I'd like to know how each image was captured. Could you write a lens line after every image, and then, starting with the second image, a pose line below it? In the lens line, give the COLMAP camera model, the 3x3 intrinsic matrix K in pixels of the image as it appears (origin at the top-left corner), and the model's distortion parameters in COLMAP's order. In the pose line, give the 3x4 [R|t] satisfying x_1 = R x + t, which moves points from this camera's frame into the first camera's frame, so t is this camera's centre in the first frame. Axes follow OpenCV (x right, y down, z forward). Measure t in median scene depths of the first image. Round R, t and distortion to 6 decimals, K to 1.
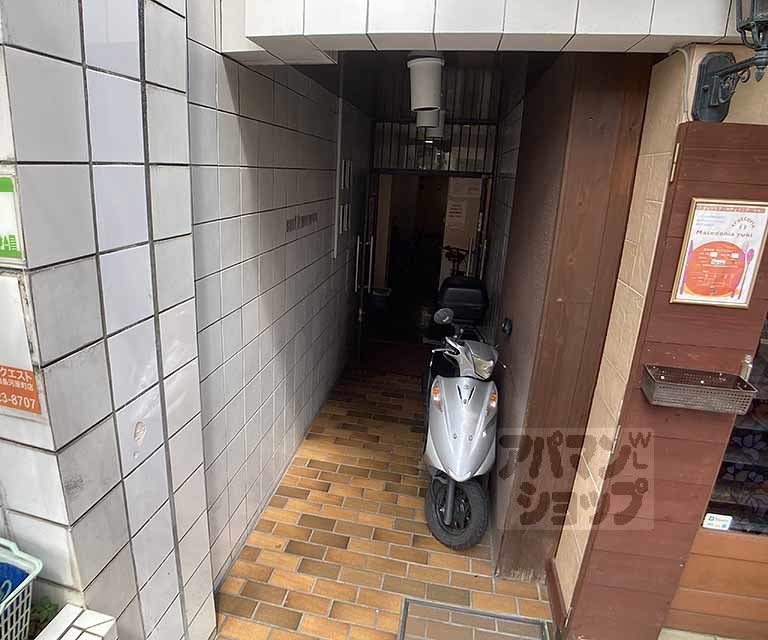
lens RADIAL K [[485.0, 0, 350.8], [0, 485.0, 319.6], [0, 0, 1]] dist [-0.083427, 0.002459]
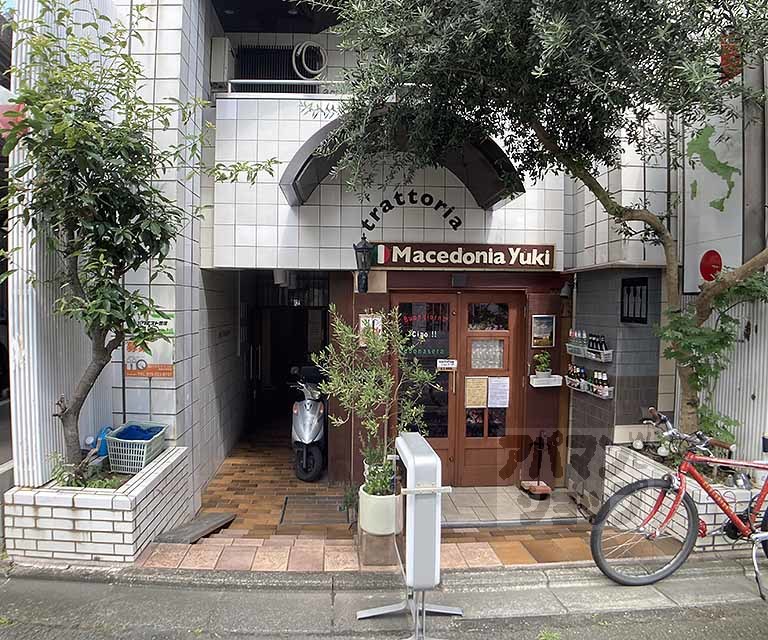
lens RADIAL K [[485.0, 0, 350.8], [0, 485.0, 319.6], [0, 0, 1]] dist [-0.083427, 0.002459]
pose [[0.970969, -0.040302, 0.235784, -0.070460], [0.099417, 0.964531, -0.244535, 0.323477], [-0.217566, 0.260877, 0.940536, -1.166425]]
